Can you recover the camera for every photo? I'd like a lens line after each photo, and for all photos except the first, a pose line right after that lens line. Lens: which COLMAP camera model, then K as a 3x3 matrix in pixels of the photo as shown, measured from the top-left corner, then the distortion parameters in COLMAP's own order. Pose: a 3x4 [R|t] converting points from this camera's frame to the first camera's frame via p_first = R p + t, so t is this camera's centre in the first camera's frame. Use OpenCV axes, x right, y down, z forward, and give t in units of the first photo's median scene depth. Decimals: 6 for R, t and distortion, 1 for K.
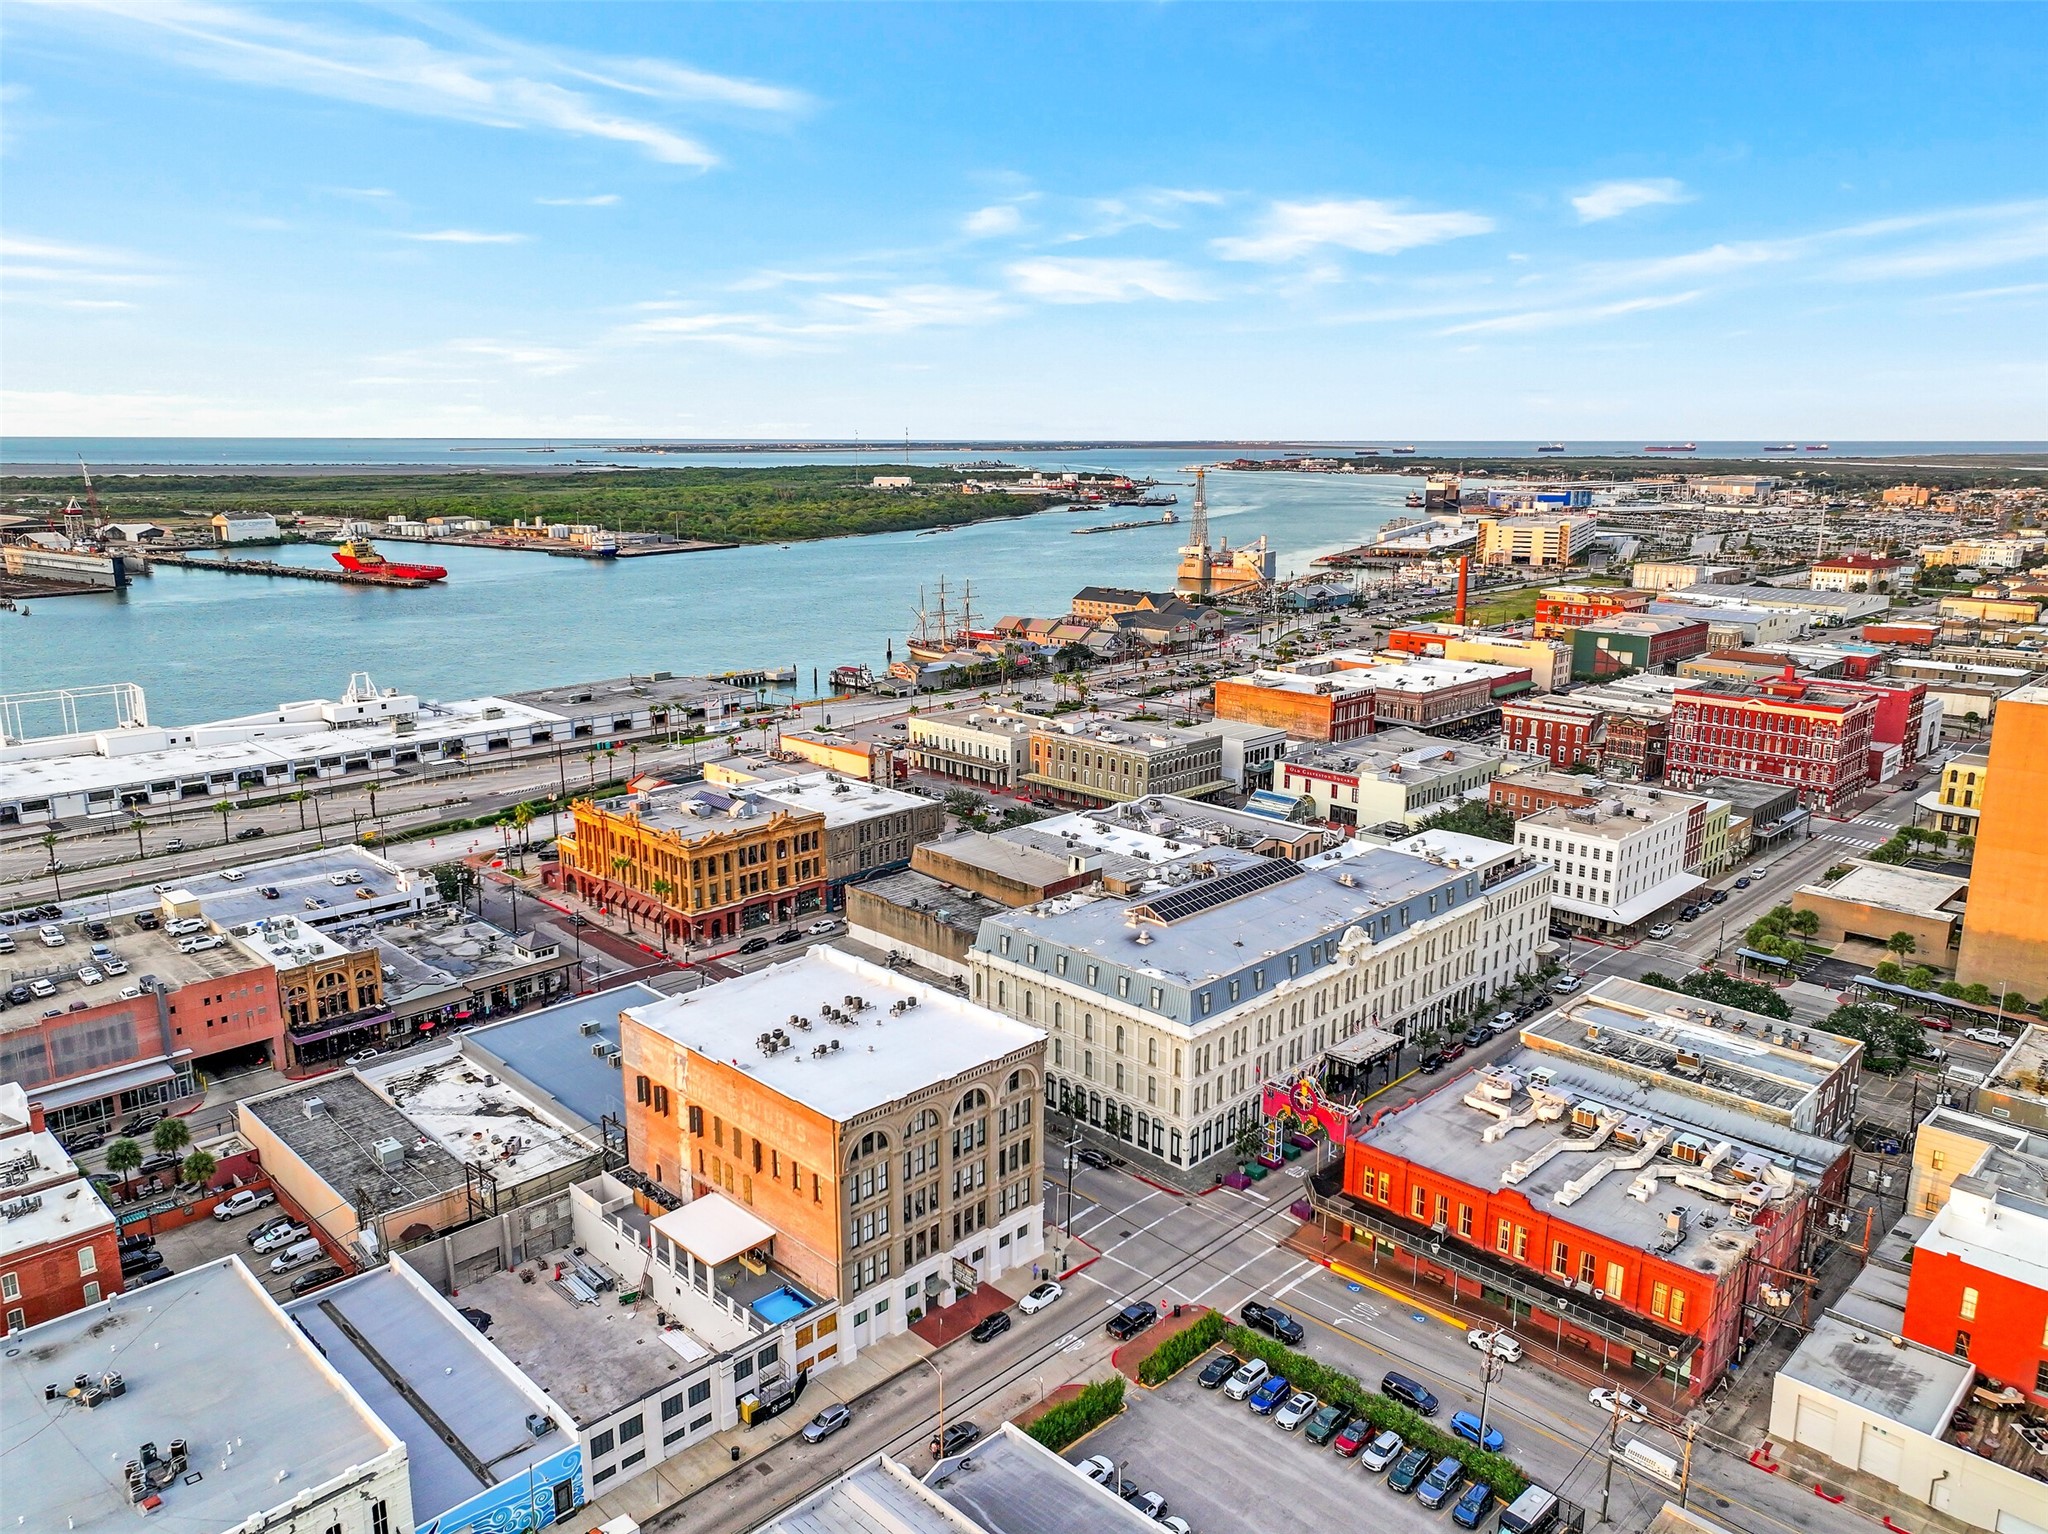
lens RADIAL K [[1447.6, 0, 1024.0], [0, 1447.6, 767.0], [0, 0, 1]] dist [0.006128, 0.001474]
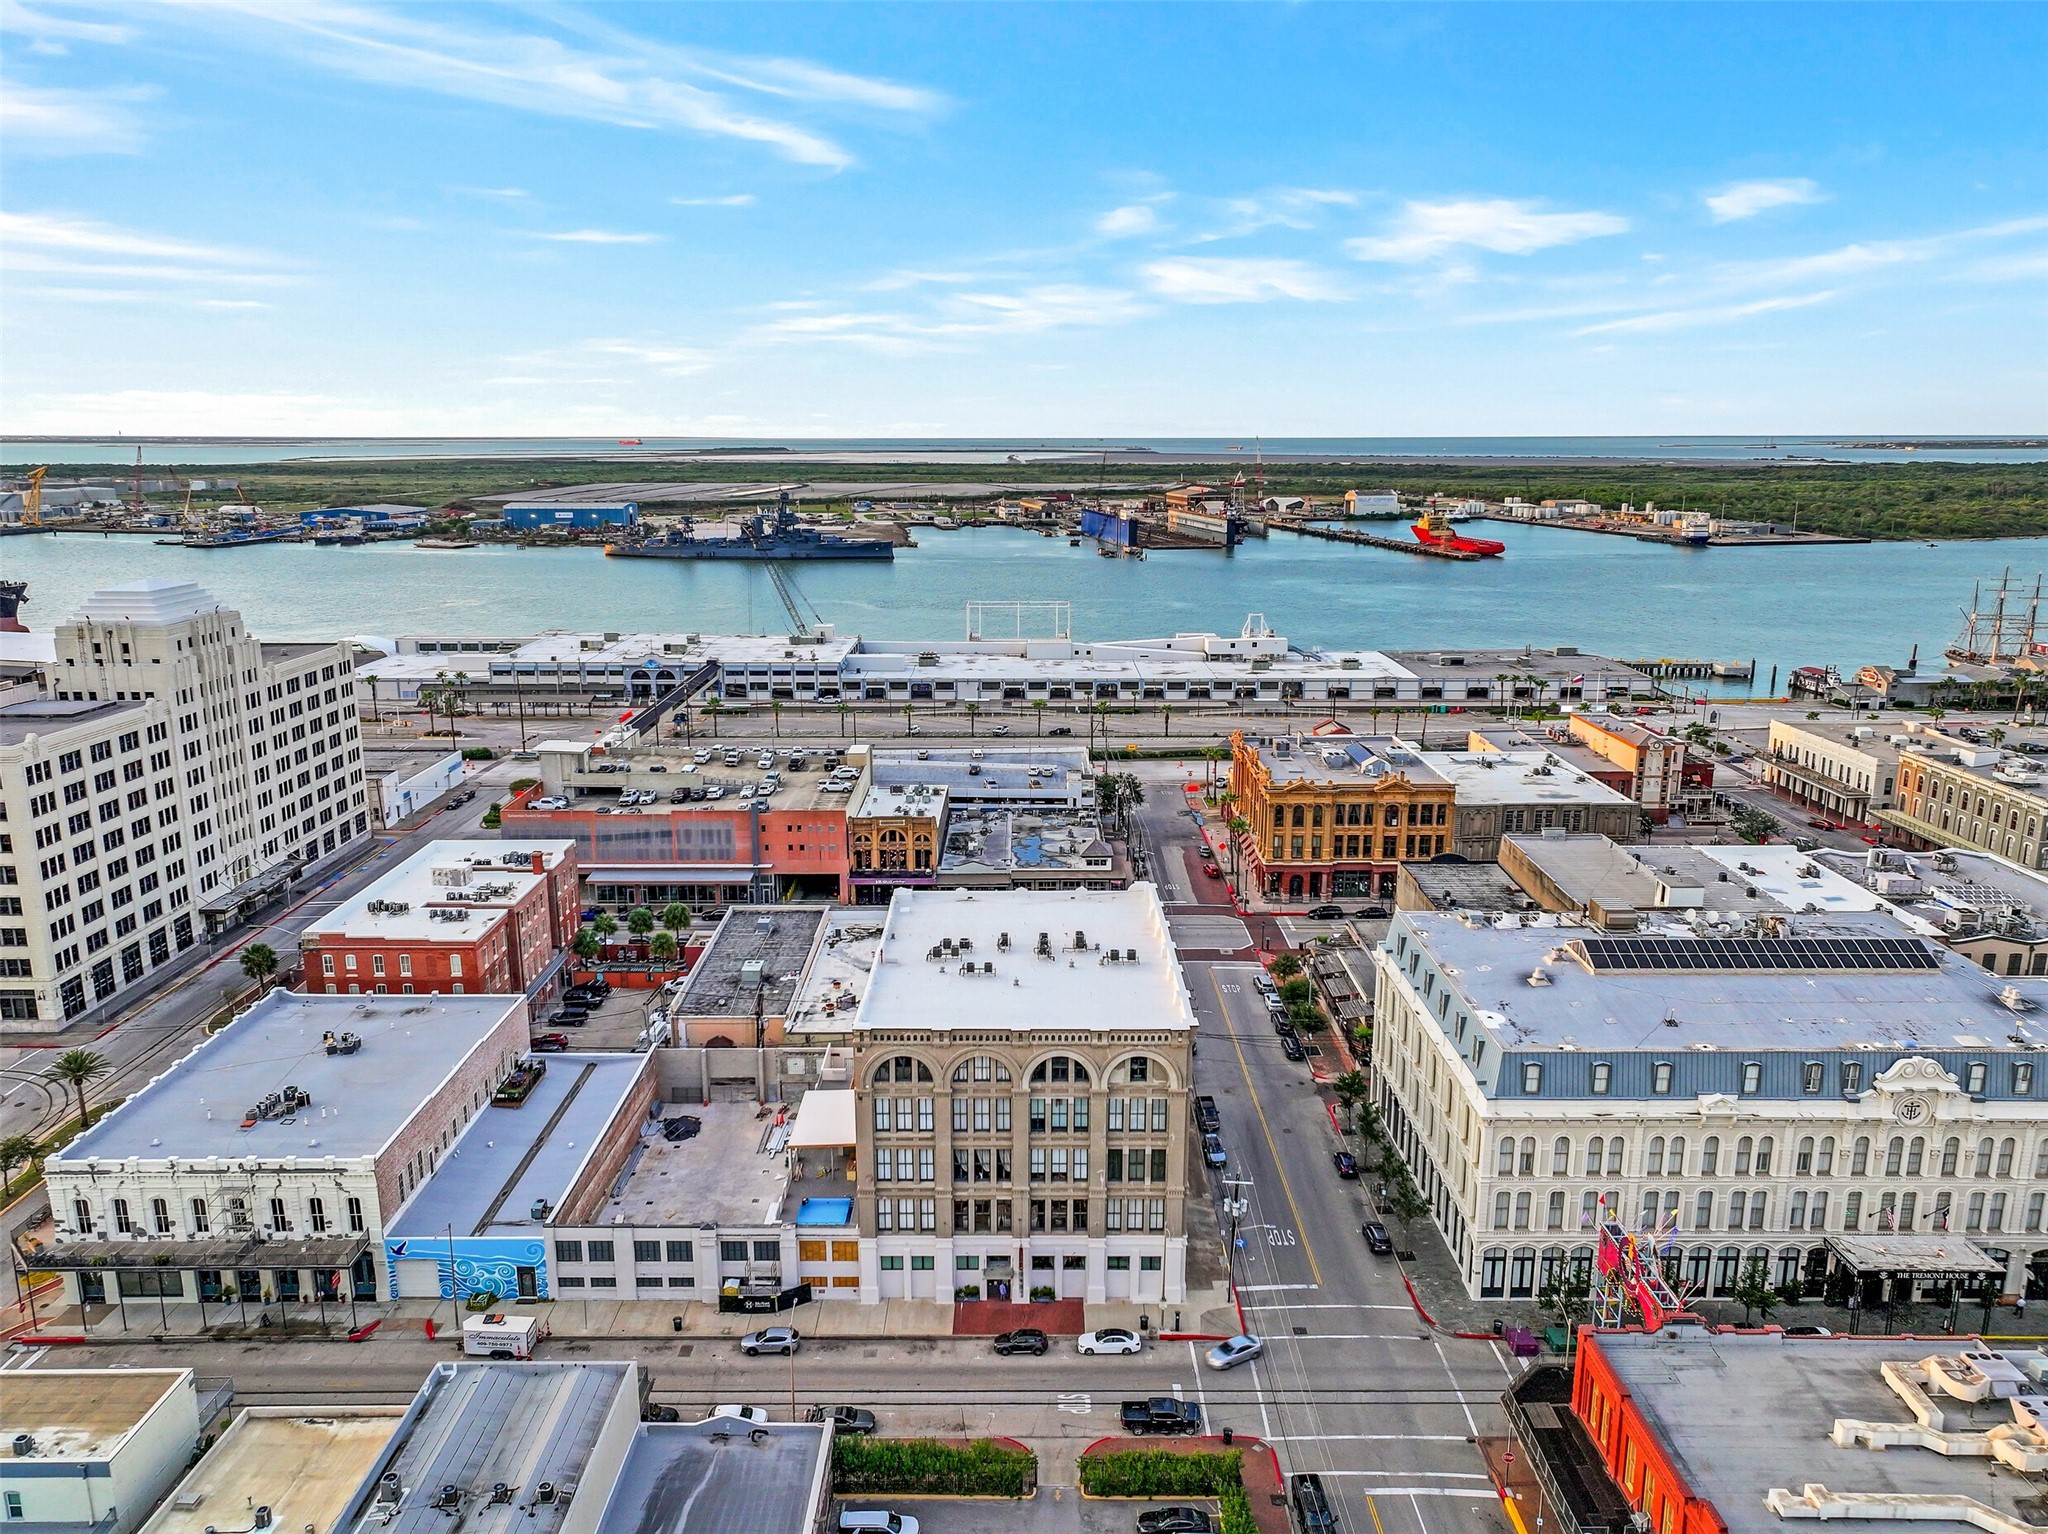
lens RADIAL K [[1447.6, 0, 1024.0], [0, 1447.6, 767.0], [0, 0, 1]] dist [0.006128, 0.001474]
pose [[0.705550, 0.157097, -0.691028, 0.346565], [-0.156604, 0.985575, 0.064164, 0.008338], [0.691140, 0.062947, 0.719974, 0.272432]]
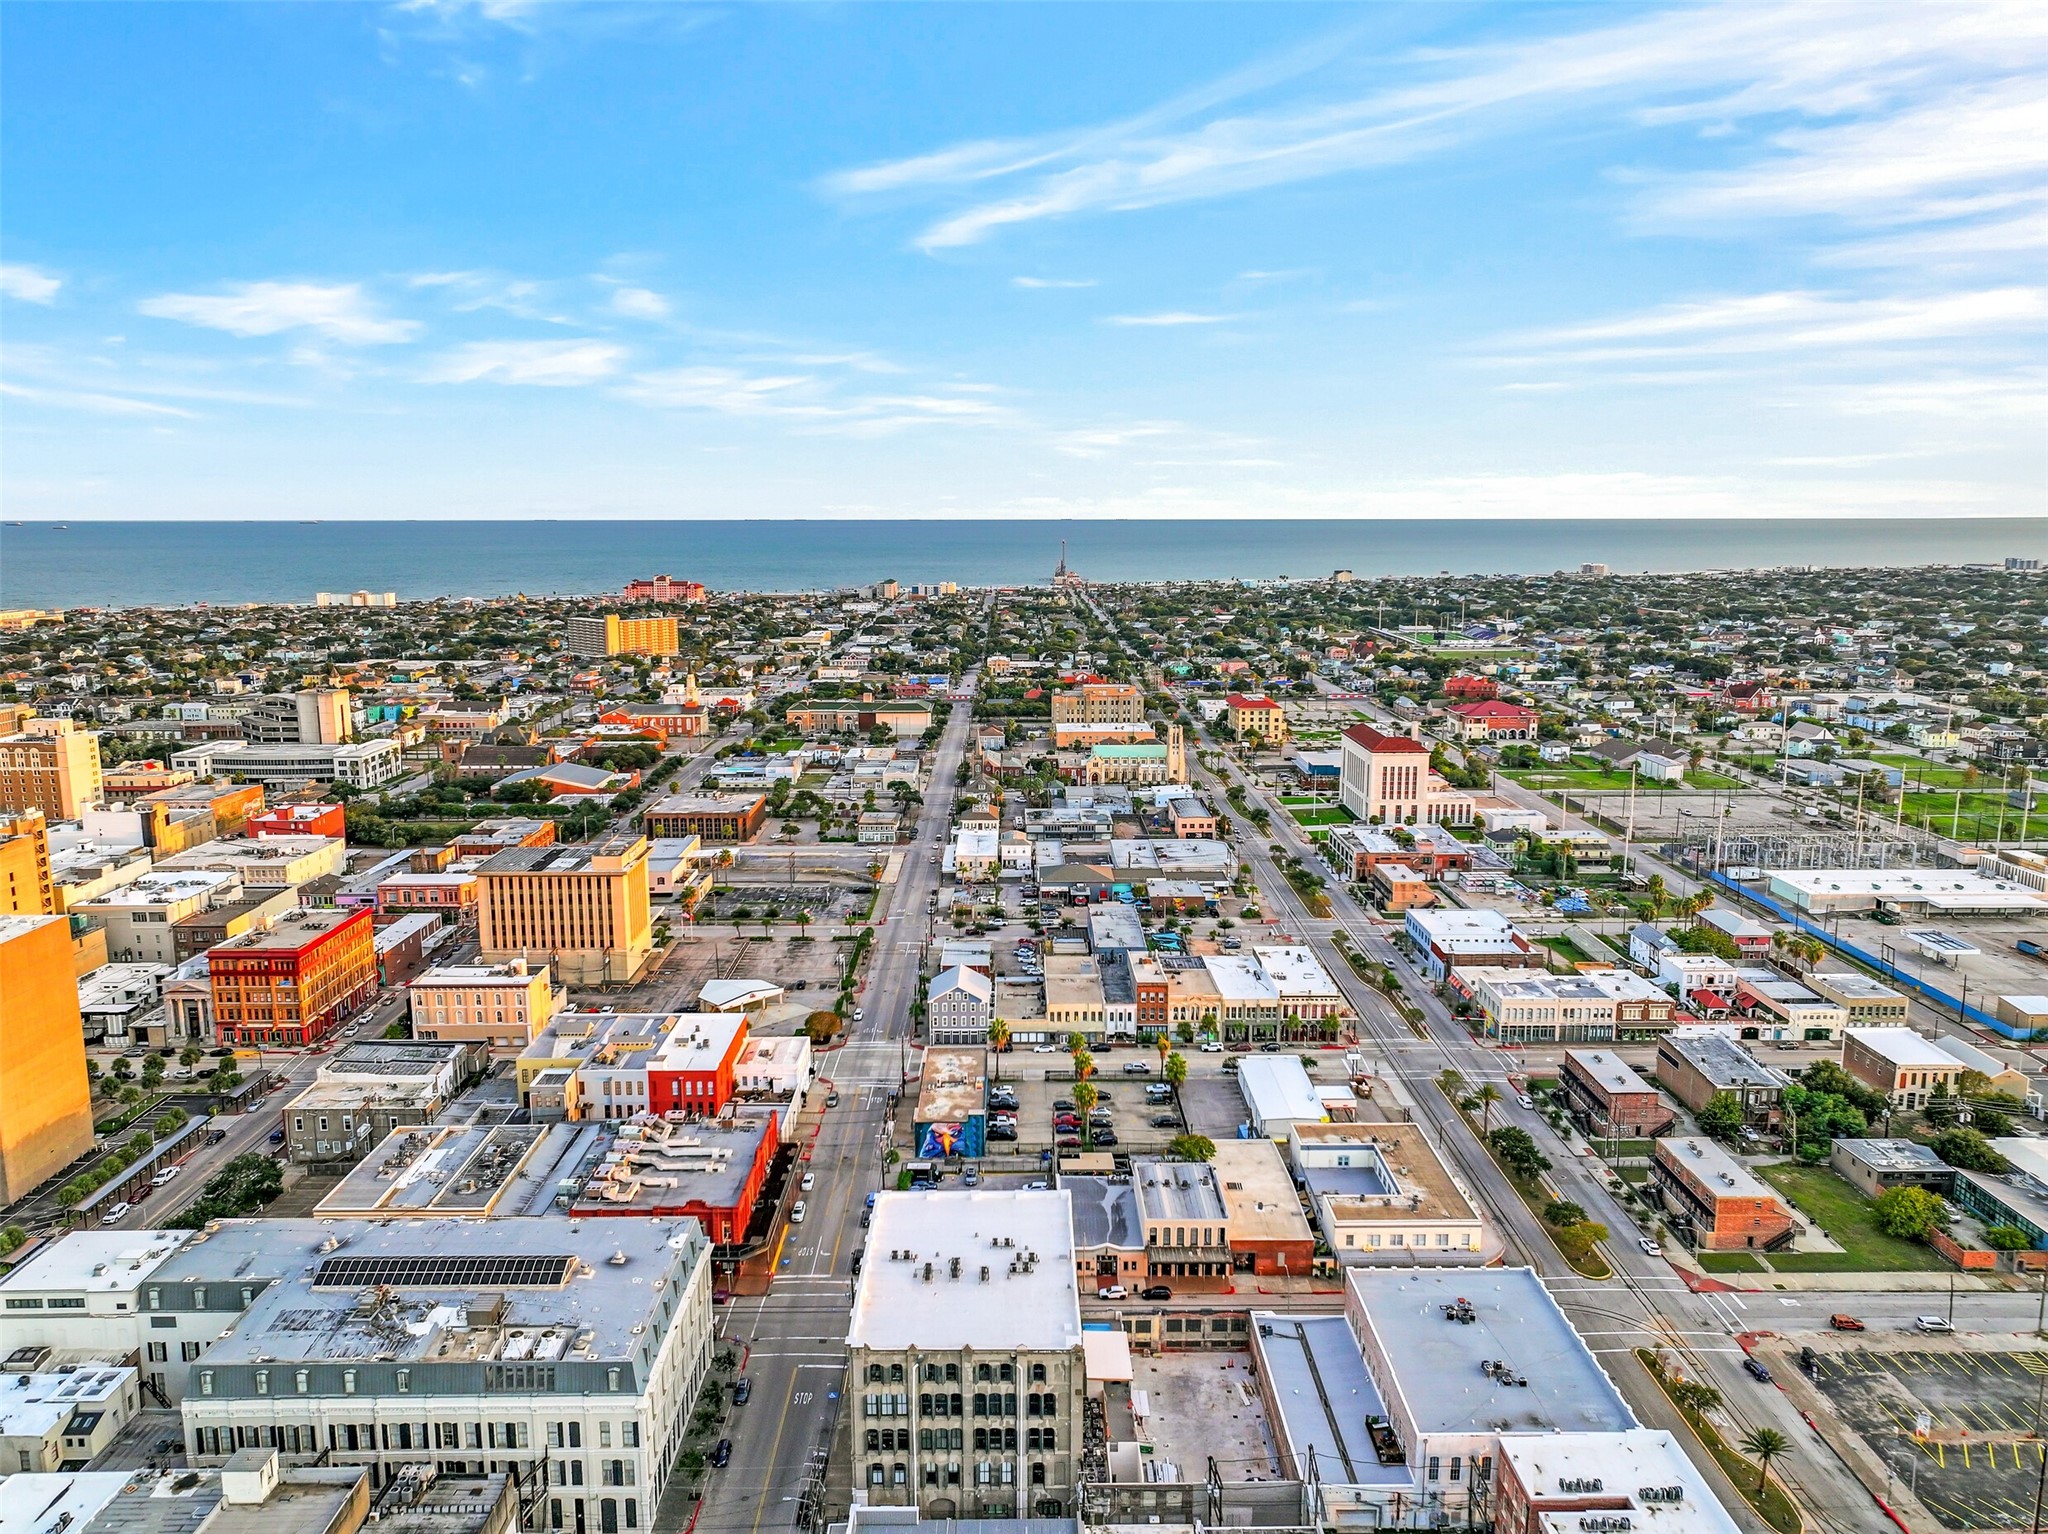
lens RADIAL K [[1447.6, 0, 1024.0], [0, 1447.6, 767.0], [0, 0, 1]] dist [0.006128, 0.001474]
pose [[-0.710566, -0.122981, 0.692800, -0.733097], [0.157280, 0.931934, 0.326744, -0.463712], [-0.685827, 0.341136, -0.642858, 1.226592]]
